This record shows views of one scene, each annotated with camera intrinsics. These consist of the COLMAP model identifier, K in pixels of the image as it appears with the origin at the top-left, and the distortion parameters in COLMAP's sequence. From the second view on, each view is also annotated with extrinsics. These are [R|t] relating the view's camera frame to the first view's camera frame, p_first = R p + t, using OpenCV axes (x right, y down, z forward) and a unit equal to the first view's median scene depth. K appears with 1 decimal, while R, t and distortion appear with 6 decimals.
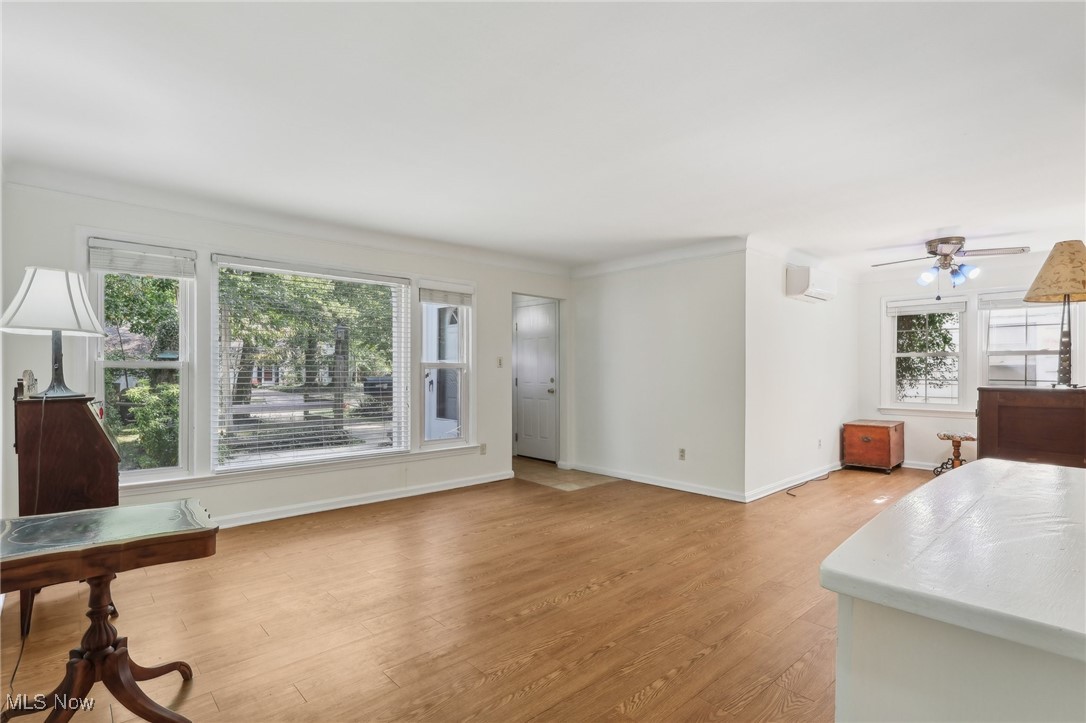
lens RADIAL K [[516.6, 0, 545.9], [0, 516.6, 366.4], [0, 0, 1]] dist [-0.002649, 0.002606]
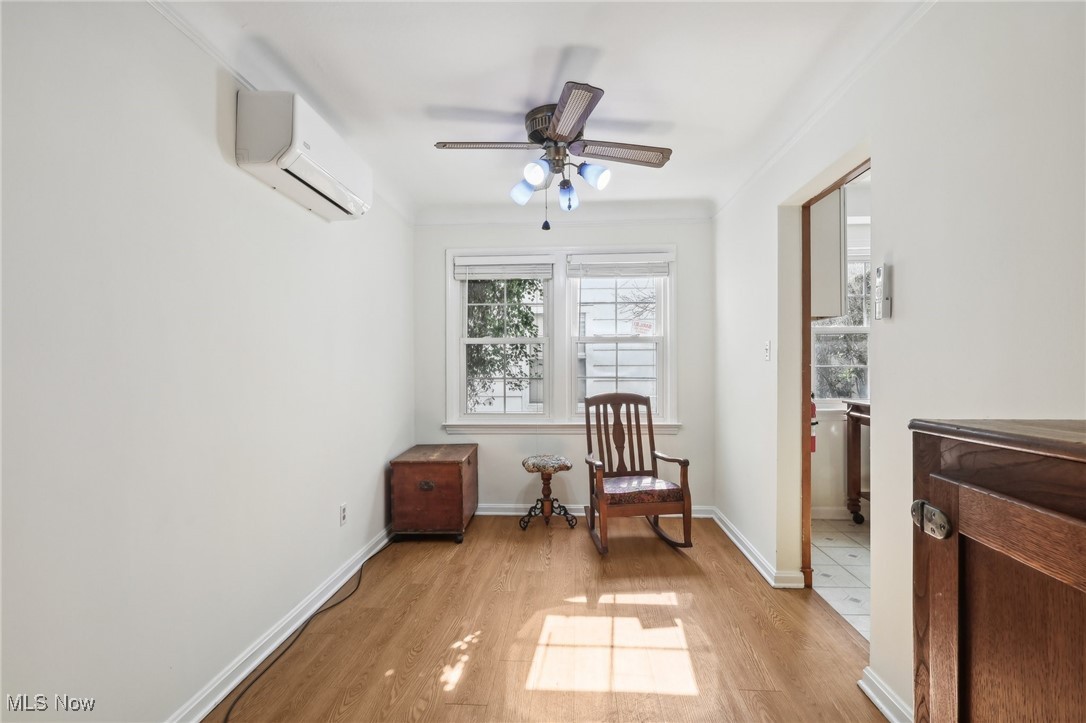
lens RADIAL K [[516.6, 0, 546.8], [0, 516.6, 362.0], [0, 0, 1]] dist [-0.002649, 0.002606]
pose [[0.708970, 0.000564, 0.705238, 0.299743], [0.001071, 0.999998, -0.001877, 0.006303], [-0.705238, 0.002086, 0.708968, 0.481203]]
